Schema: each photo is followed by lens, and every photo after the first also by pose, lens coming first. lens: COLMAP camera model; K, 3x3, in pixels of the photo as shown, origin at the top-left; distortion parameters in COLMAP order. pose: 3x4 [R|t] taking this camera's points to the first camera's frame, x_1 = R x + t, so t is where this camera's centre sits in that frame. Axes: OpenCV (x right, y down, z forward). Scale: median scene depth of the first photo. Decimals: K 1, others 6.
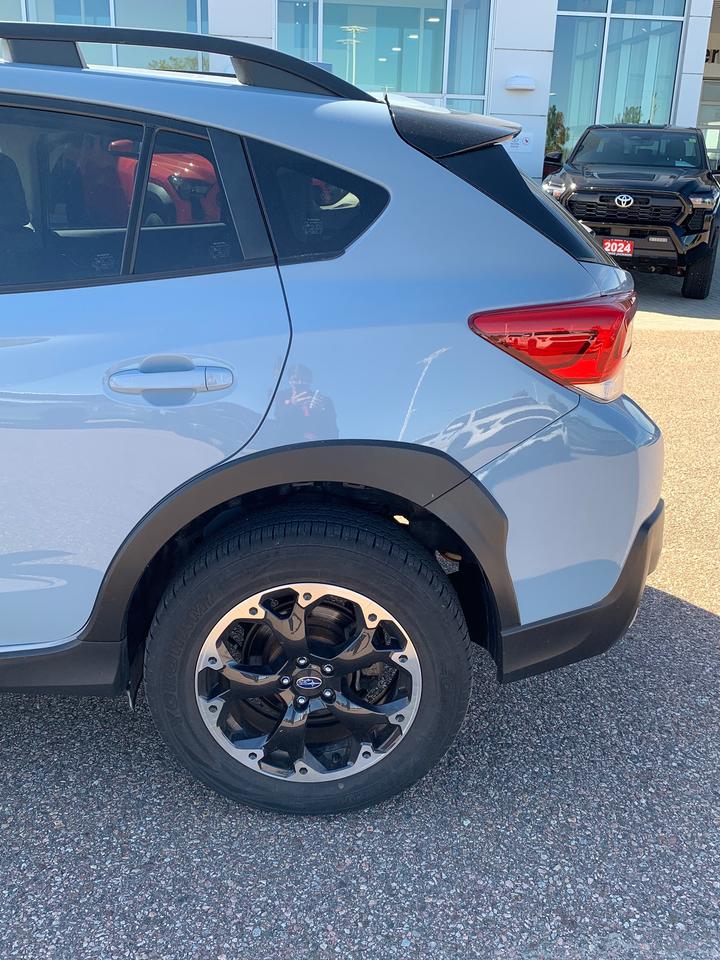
lens RADIAL K [[903.3, 0, 342.4], [0, 903.3, 476.8], [0, 0, 1]] dist [0.054186, -0.010109]
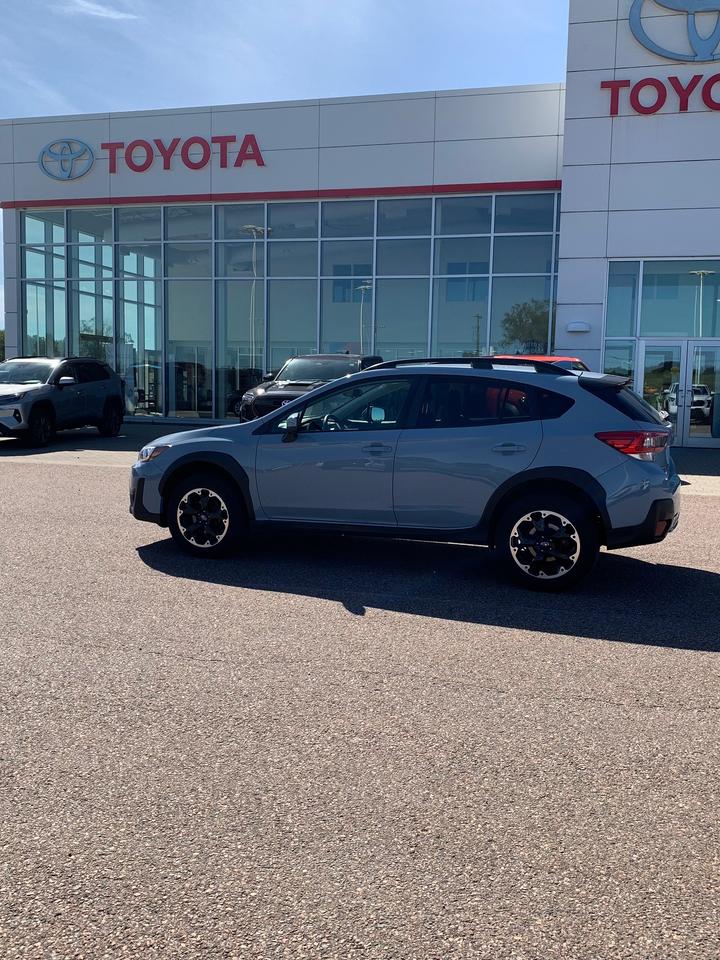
lens RADIAL K [[903.3, 0, 342.4], [0, 903.3, 476.8], [0, 0, 1]] dist [0.054186, -0.010109]
pose [[0.930192, 0.028311, -0.365979, 0.484296], [-0.111725, 0.971553, -0.208812, 0.771188], [0.349656, 0.235124, 0.906894, -2.327178]]
